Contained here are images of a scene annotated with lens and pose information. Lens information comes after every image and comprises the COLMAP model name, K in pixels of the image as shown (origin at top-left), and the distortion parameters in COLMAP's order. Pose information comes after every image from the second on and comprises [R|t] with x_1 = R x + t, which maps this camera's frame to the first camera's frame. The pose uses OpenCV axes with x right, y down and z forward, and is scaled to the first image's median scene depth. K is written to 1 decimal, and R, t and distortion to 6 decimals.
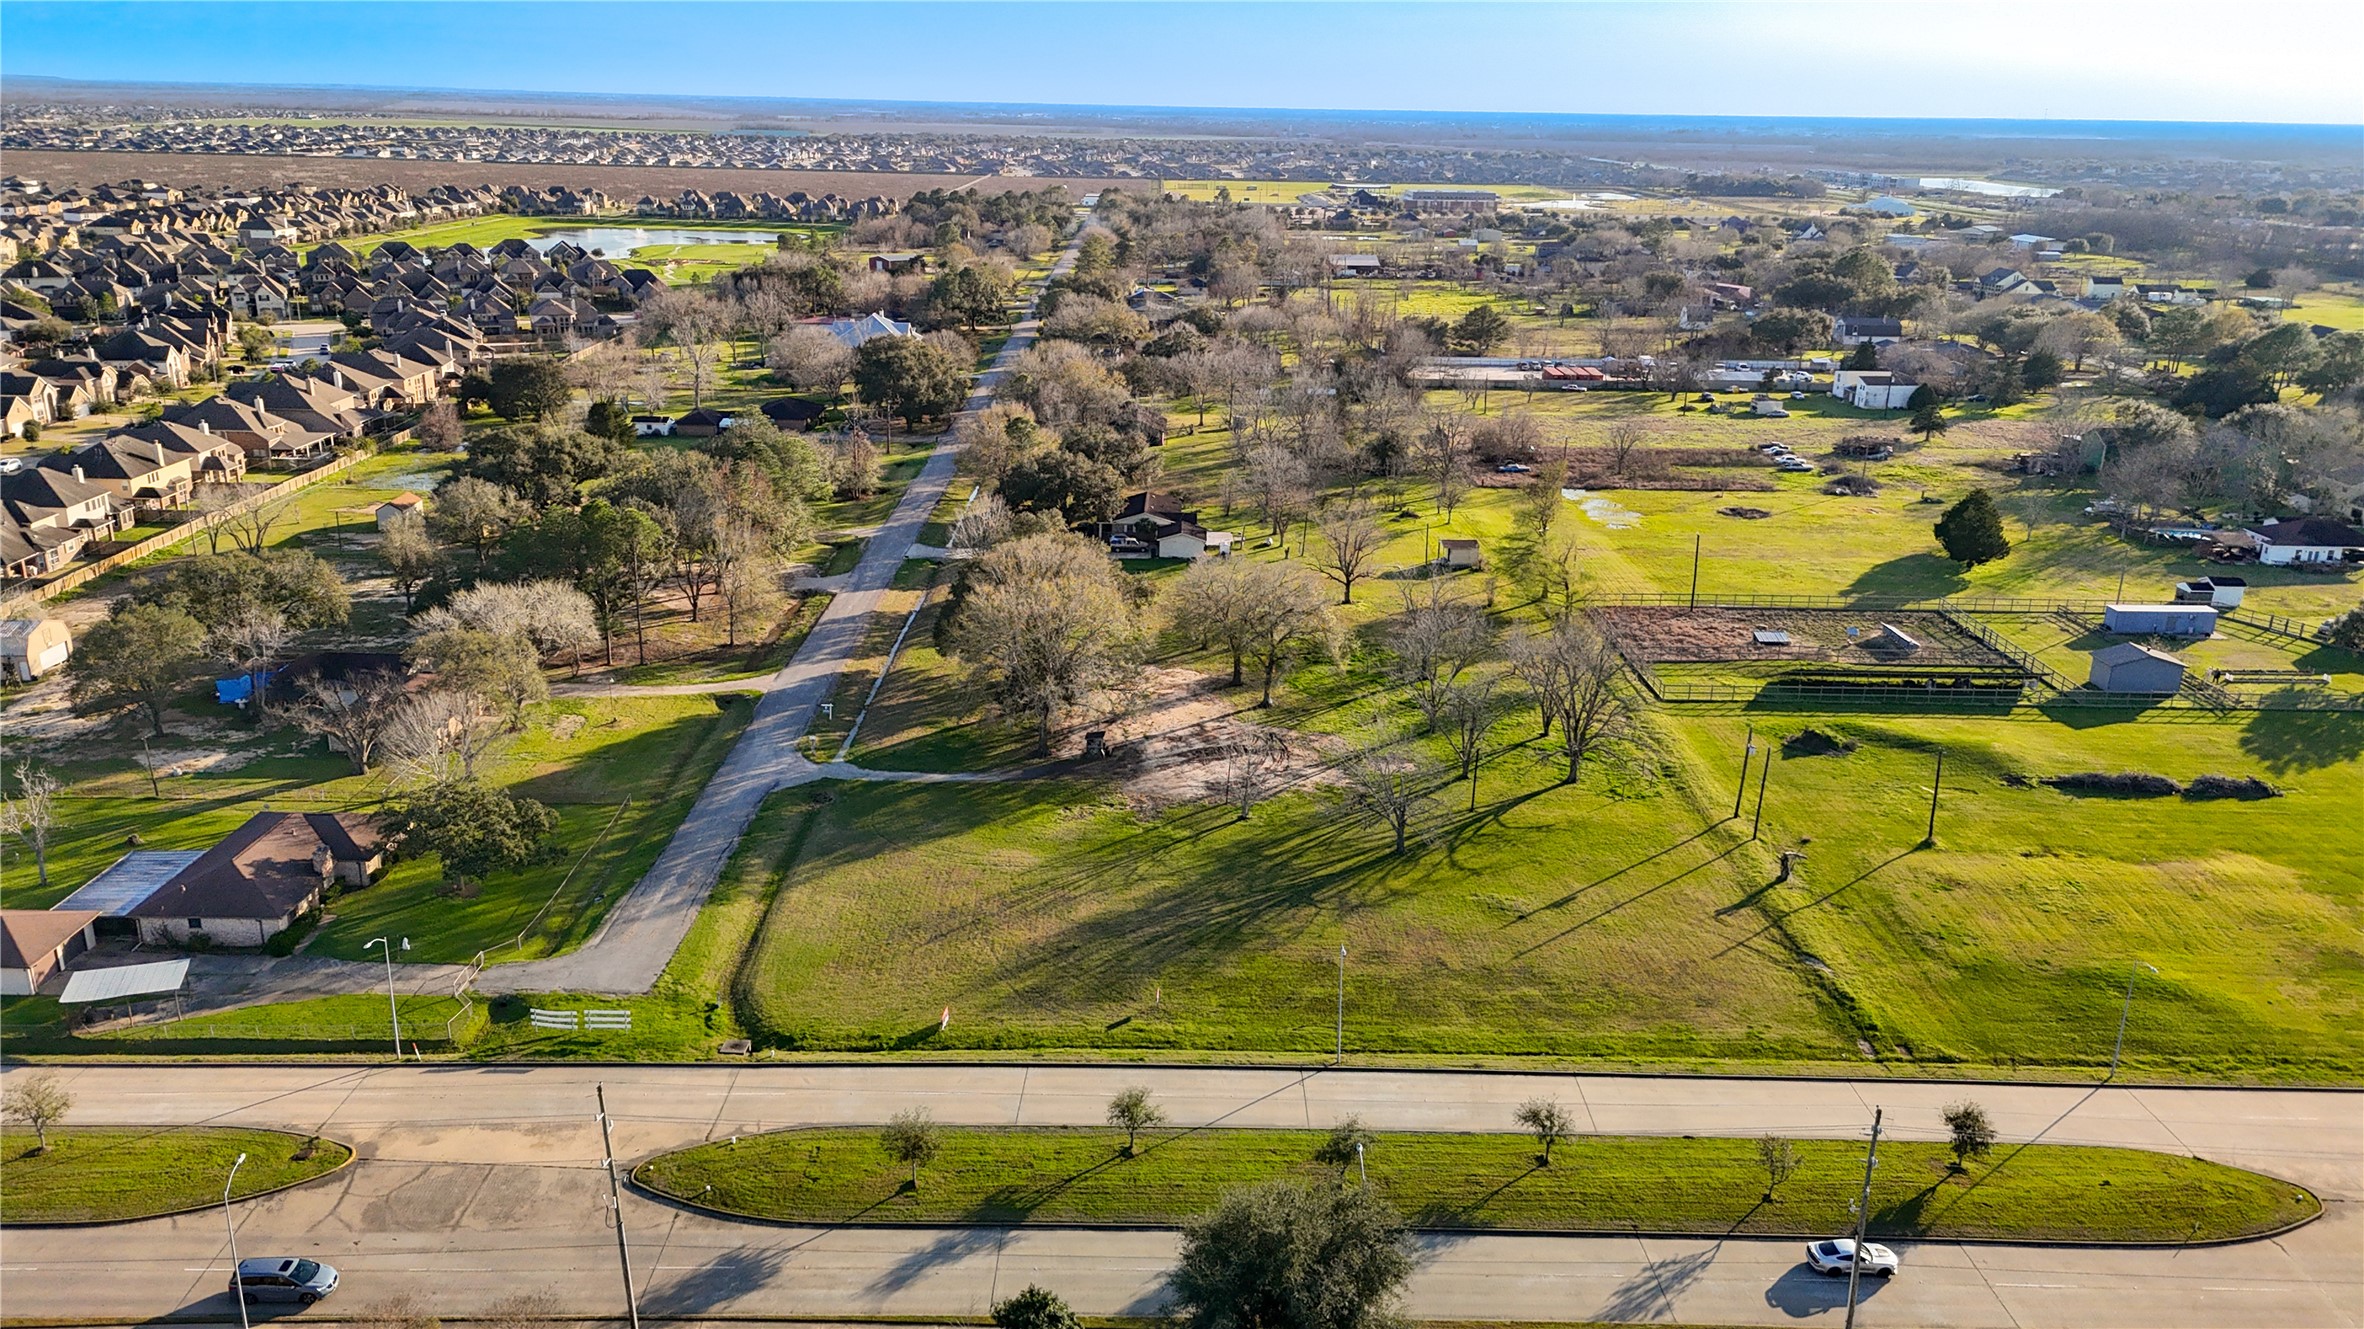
lens RADIAL K [[1722.0, 0, 1189.5], [0, 1722.0, 660.7], [0, 0, 1]] dist [0.074912, -0.063473]
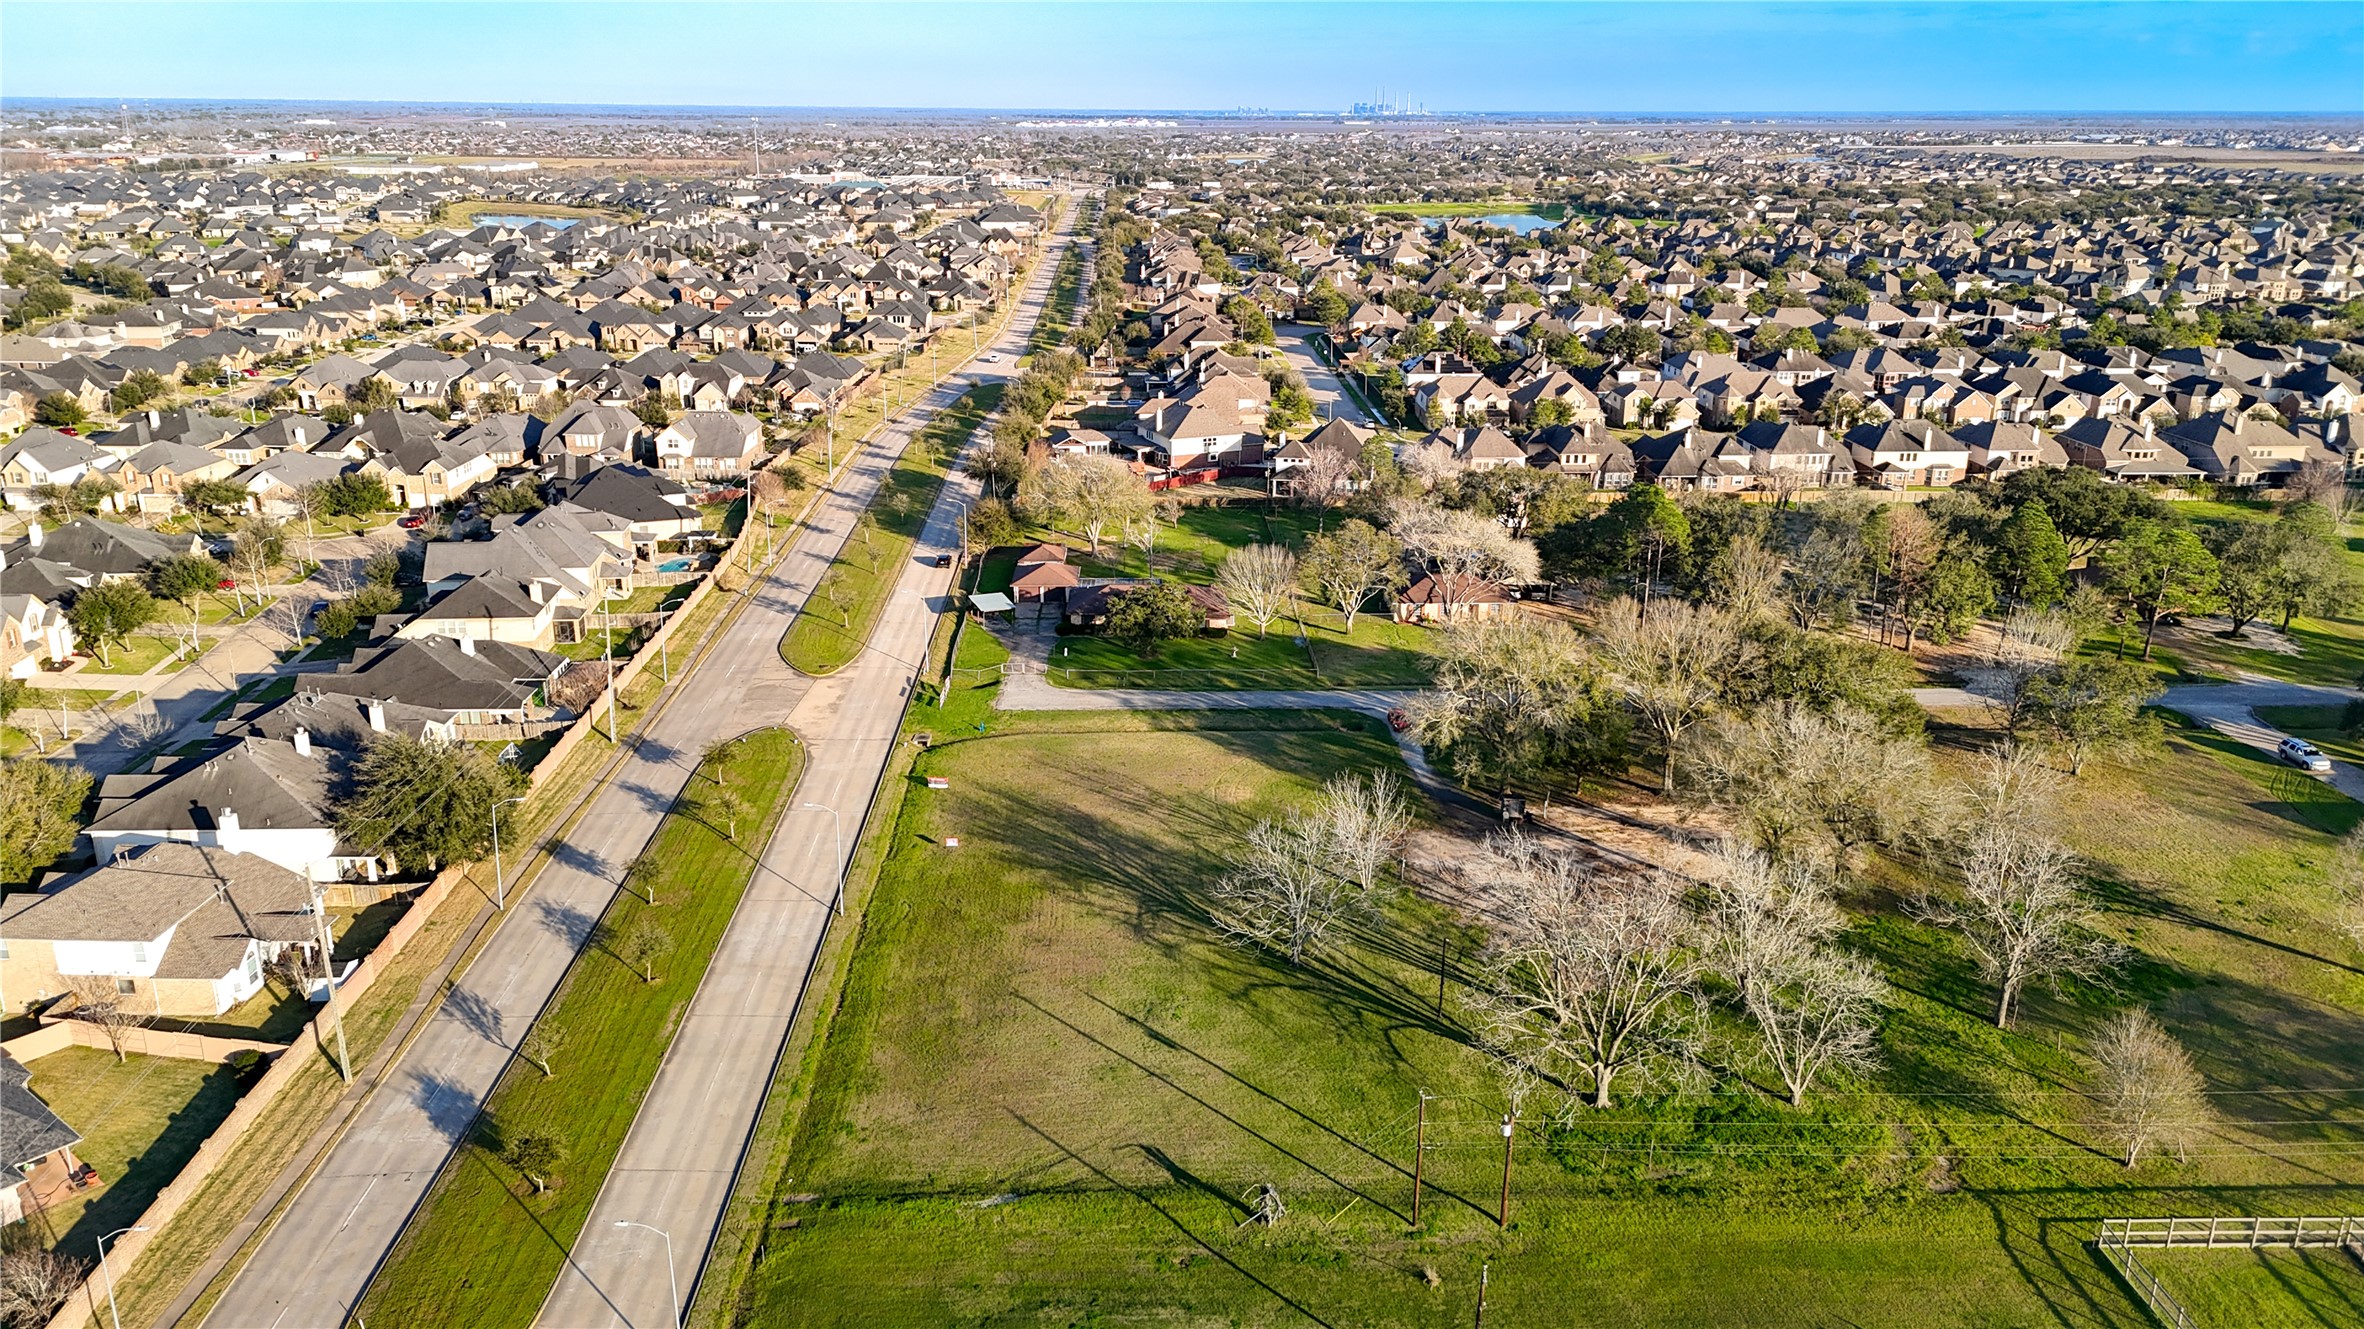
lens RADIAL K [[1722.0, 0, 1189.5], [0, 1722.0, 660.7], [0, 0, 1]] dist [0.074912, -0.063473]
pose [[0.025723, 0.287135, -0.957545, 1.051815], [-0.314972, 0.911402, 0.264837, -0.277939], [0.948752, 0.294787, 0.113883, 0.942336]]
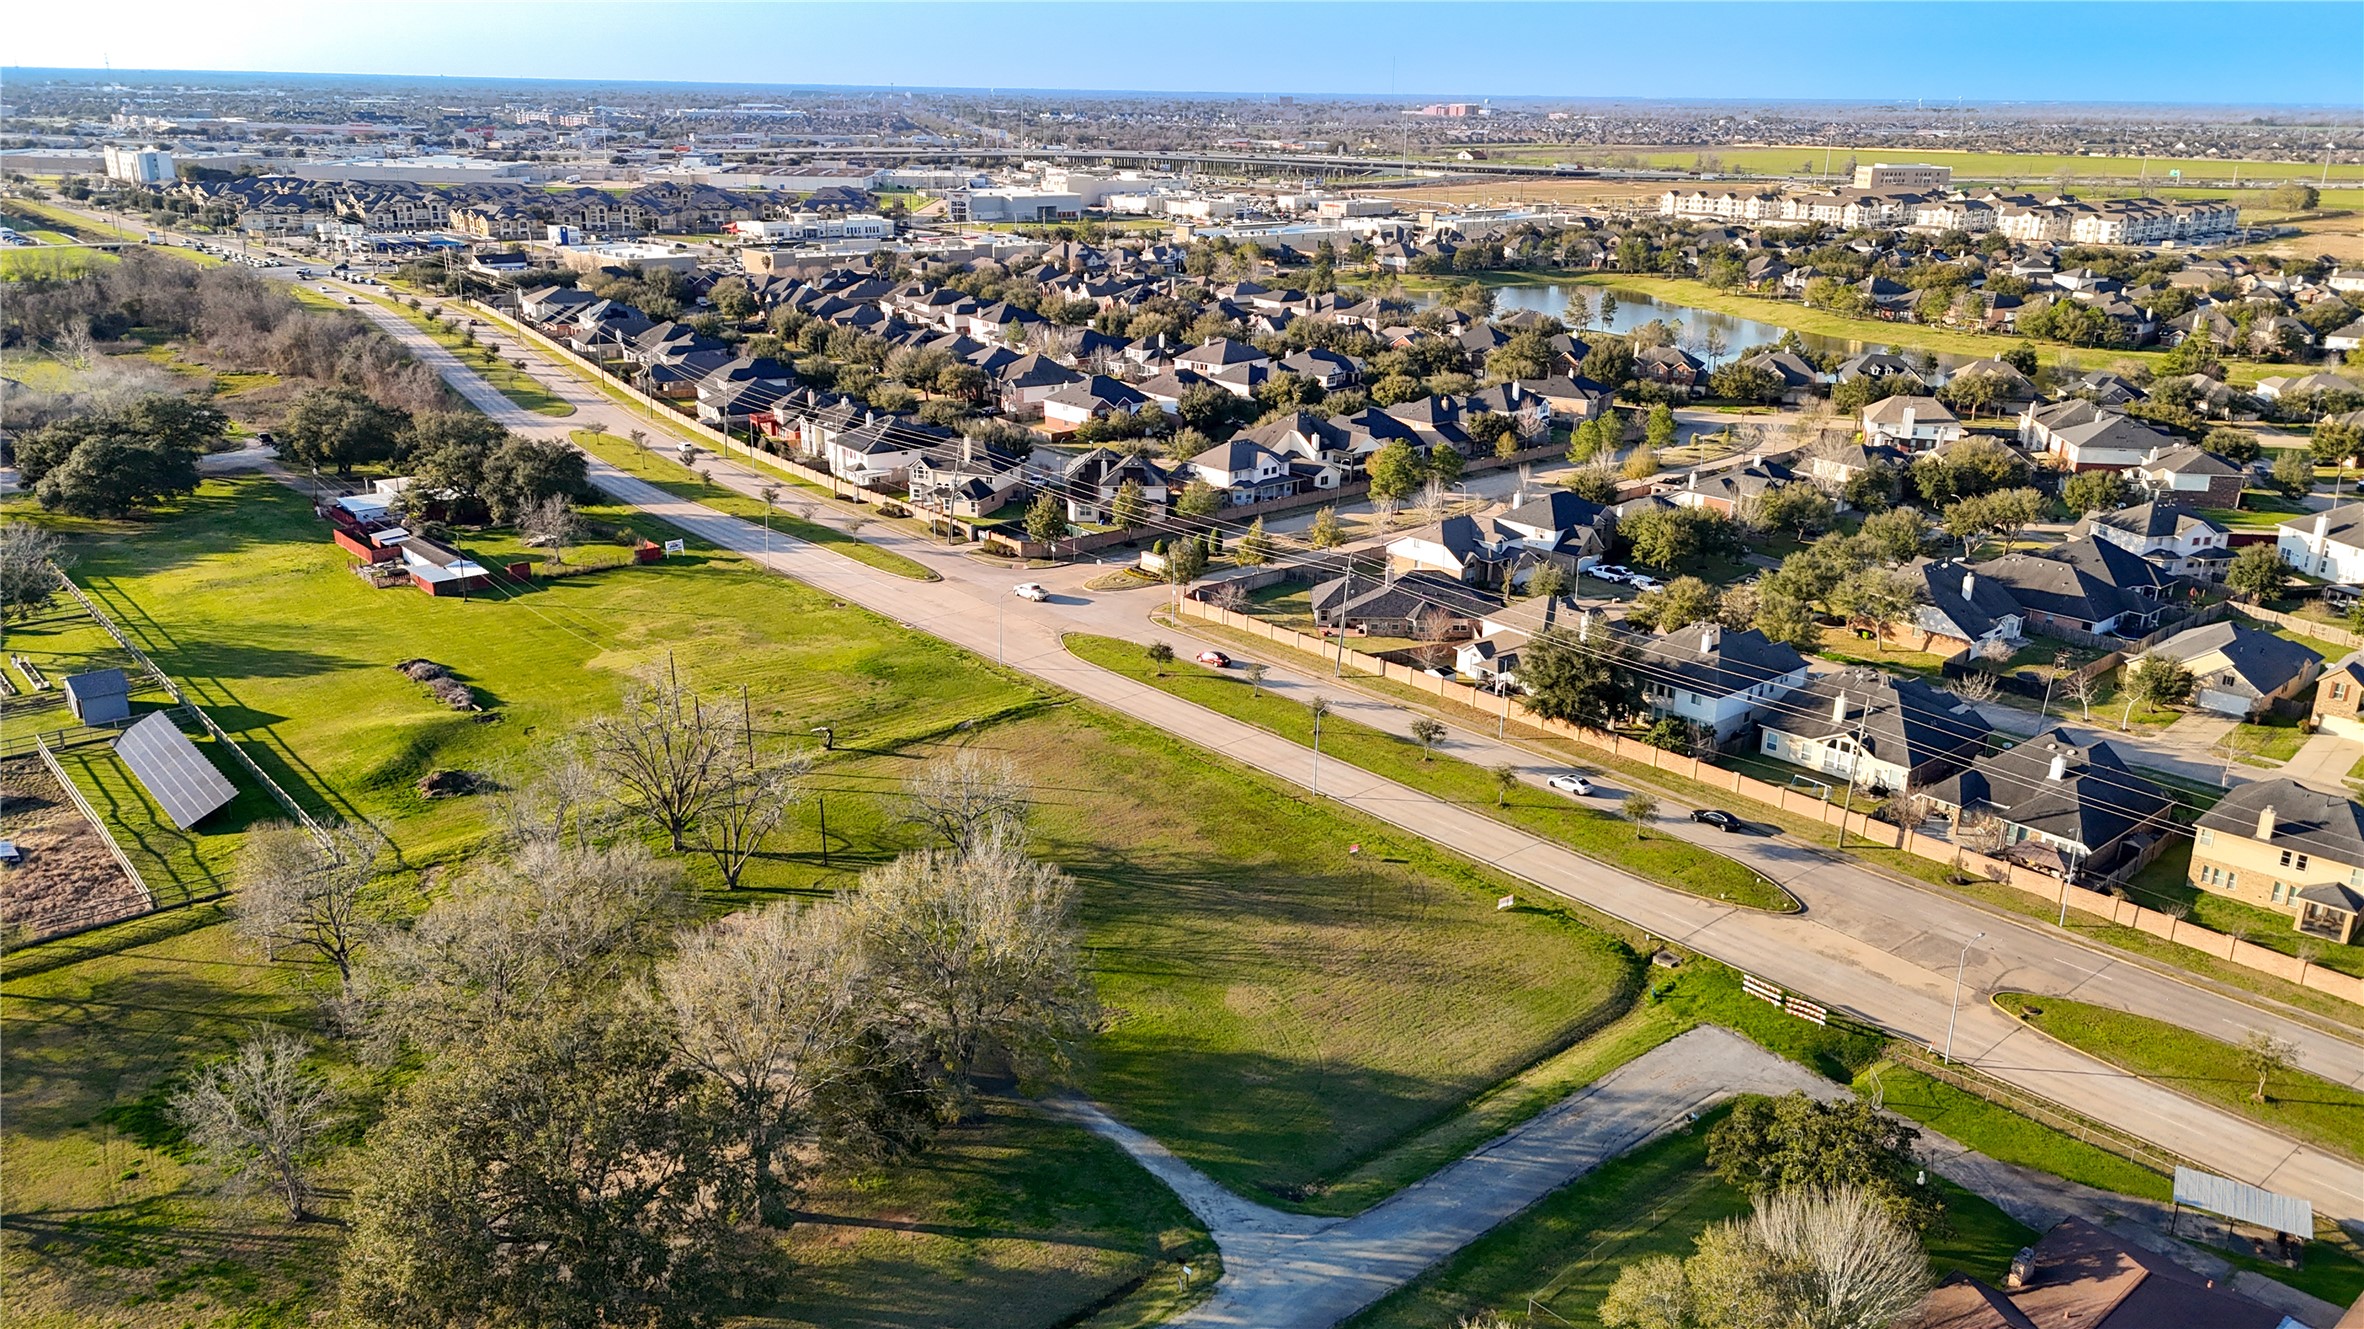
lens RADIAL K [[1722.0, 0, 1189.5], [0, 1722.0, 660.7], [0, 0, 1]] dist [0.074912, -0.063473]
pose [[-0.654633, -0.265741, 0.707699, -0.755942], [0.205285, 0.838502, 0.504750, -0.552549], [-0.727540, 0.475705, -0.494358, 1.572243]]
